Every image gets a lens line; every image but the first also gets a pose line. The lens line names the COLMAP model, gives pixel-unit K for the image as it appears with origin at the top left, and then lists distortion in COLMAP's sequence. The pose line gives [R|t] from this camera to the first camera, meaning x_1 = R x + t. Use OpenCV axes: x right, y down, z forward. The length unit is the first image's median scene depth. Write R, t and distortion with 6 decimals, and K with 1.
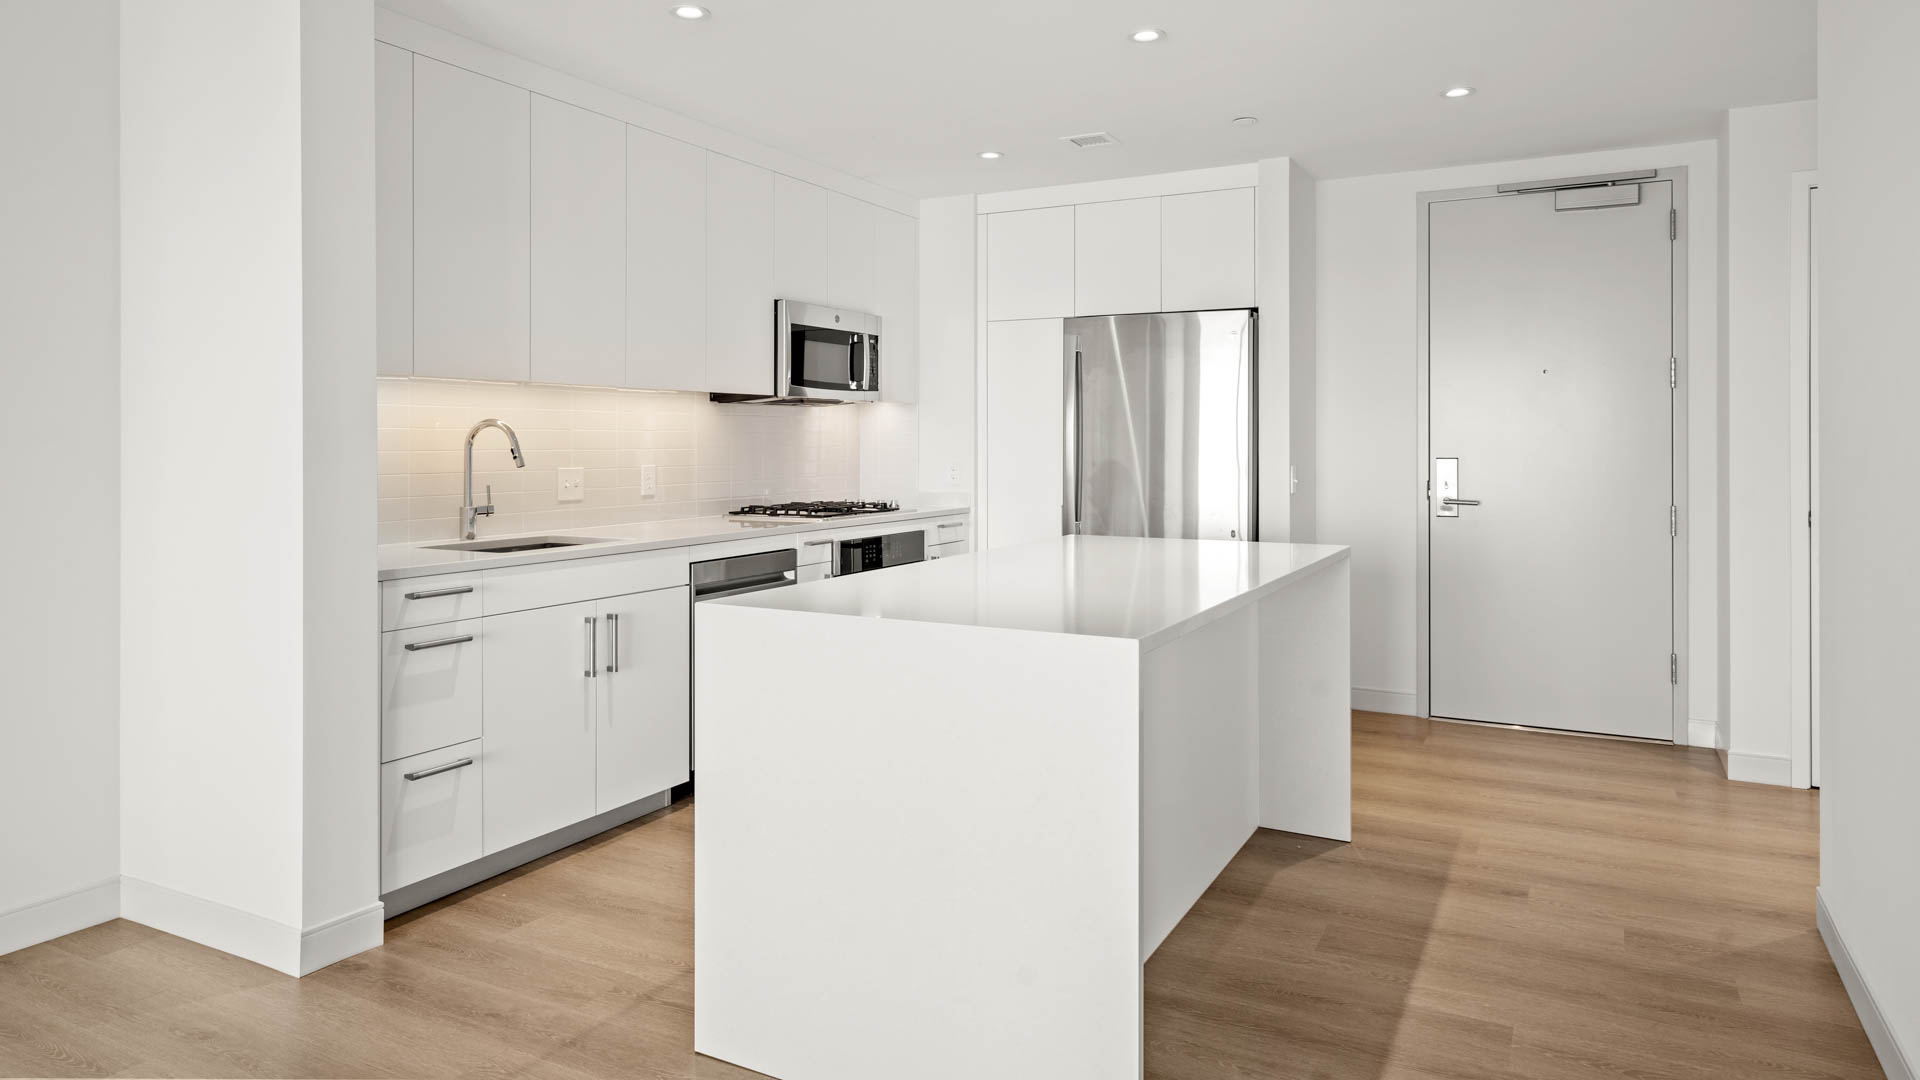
lens RADIAL K [[1140.8, 0, 960.0], [0, 1140.8, 540.0], [0, 0, 1]] dist [0.000275, 0.000062]
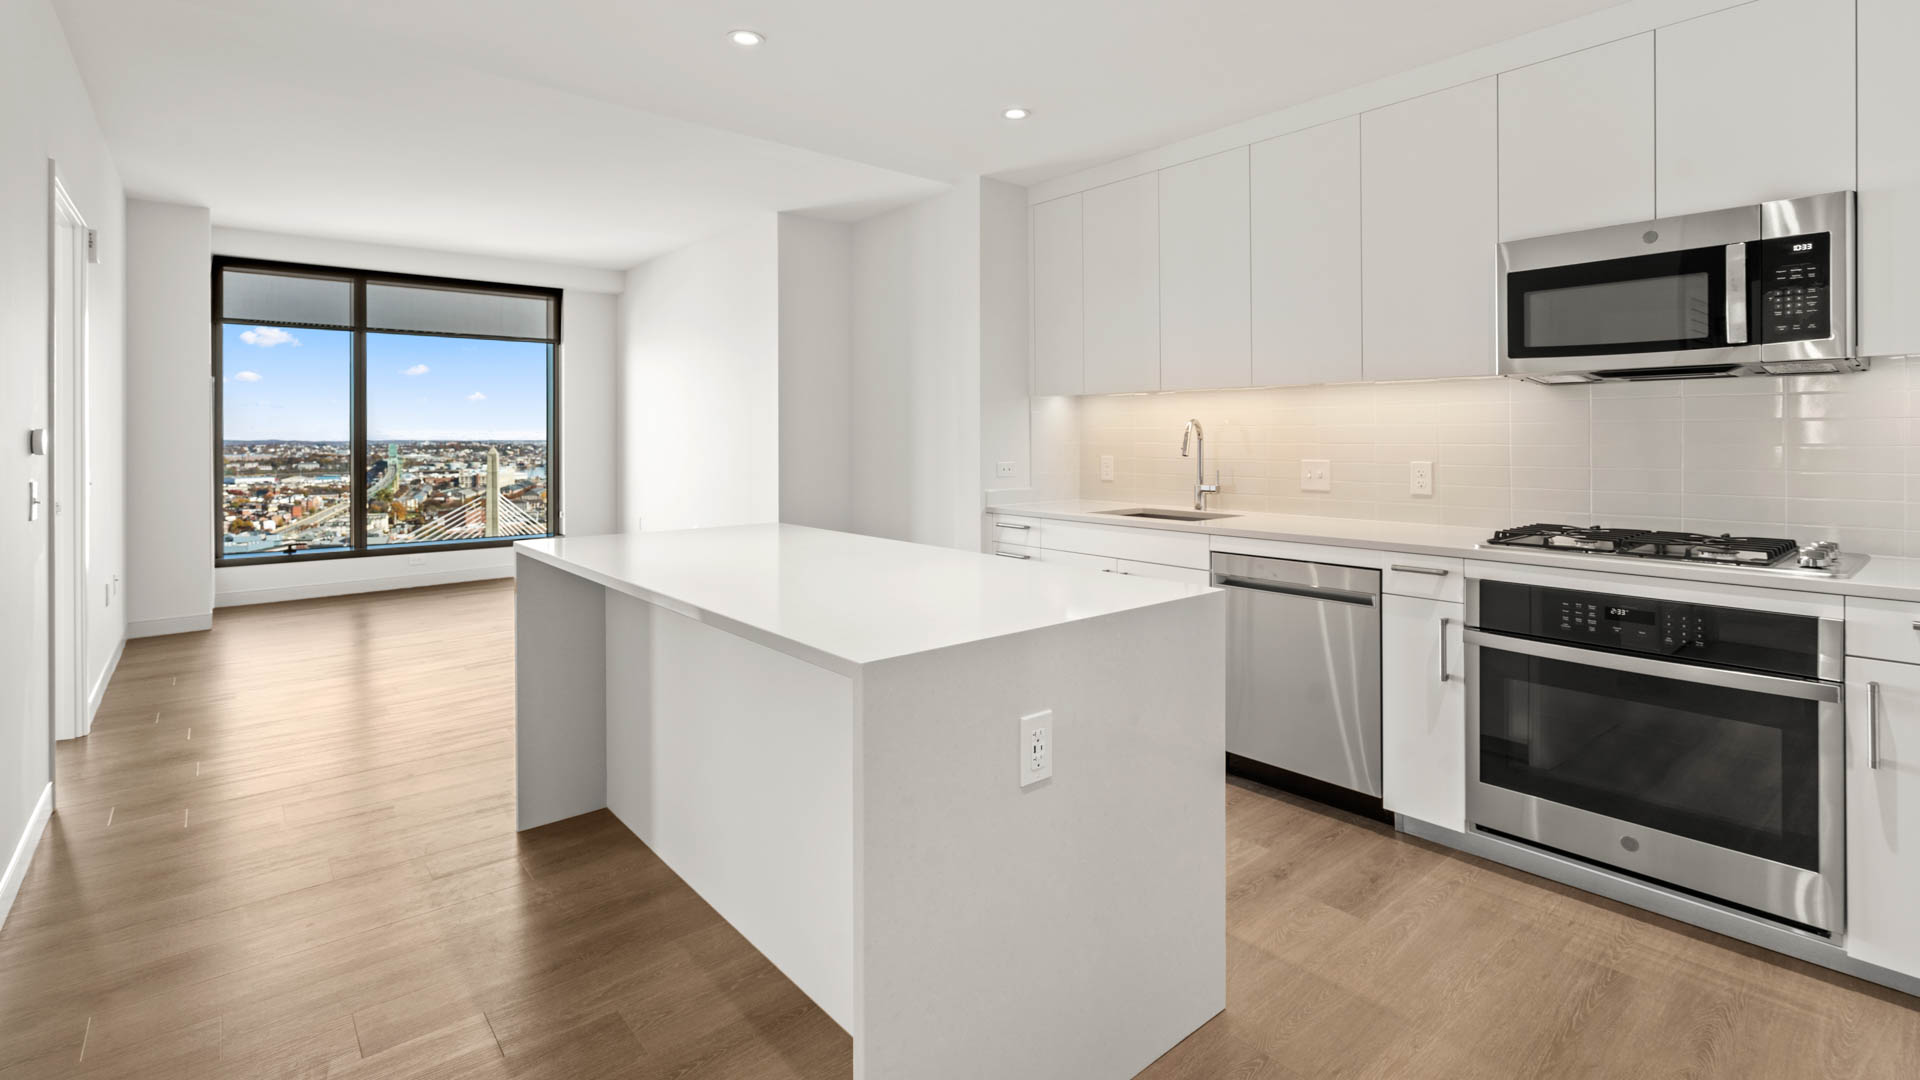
lens RADIAL K [[881.9, 0, 961.9], [0, 881.9, 504.0], [0, 0, 1]] dist [0.001666, 0.000334]
pose [[-0.356941, 0.078115, -0.930855, 0.634969], [-0.074346, 0.990961, 0.111667, -0.102337], [0.931164, 0.109064, -0.347907, 1.109633]]
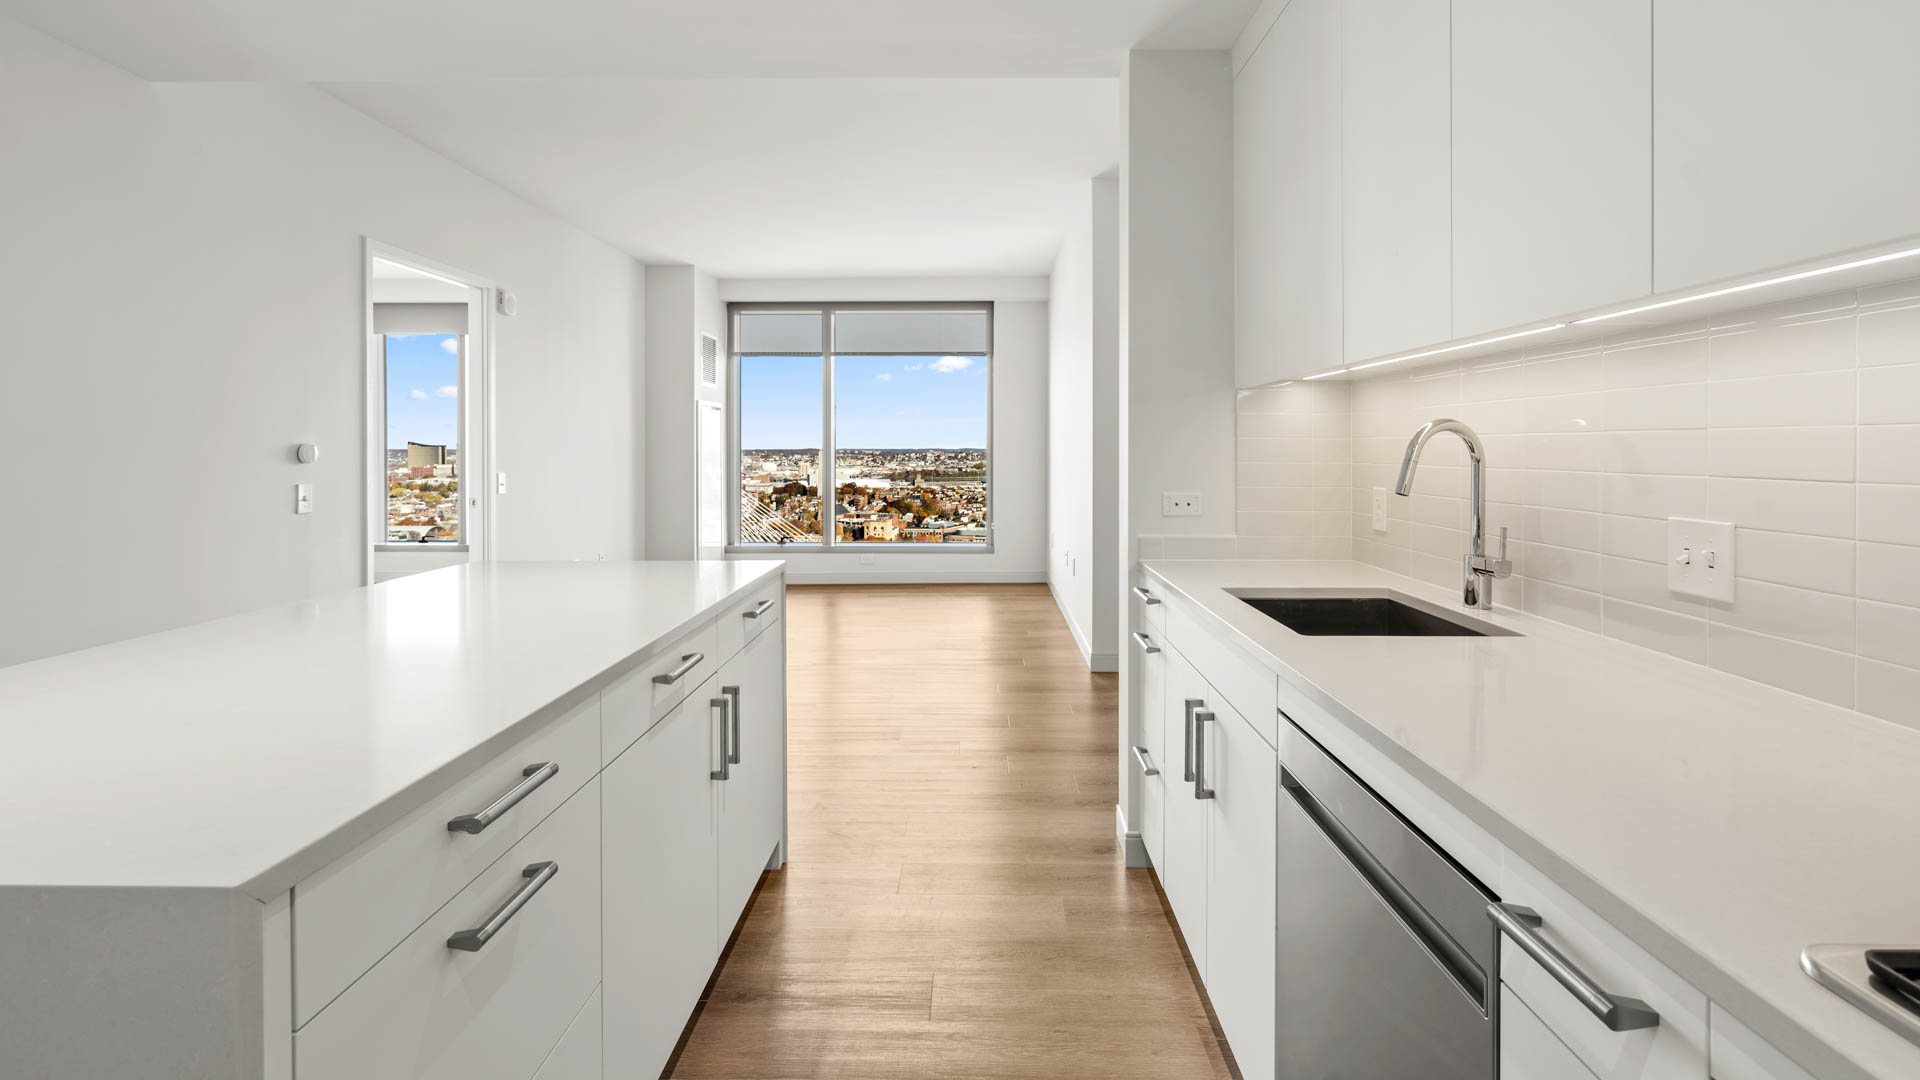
lens RADIAL K [[881.9, 0, 961.9], [0, 881.9, 504.0], [0, 0, 1]] dist [0.001666, 0.000334]
pose [[-0.884048, 0.036896, -0.465937, 0.054696], [-0.033031, 0.989455, 0.141022, -0.119338], [0.466227, 0.140061, -0.873507, 1.304585]]
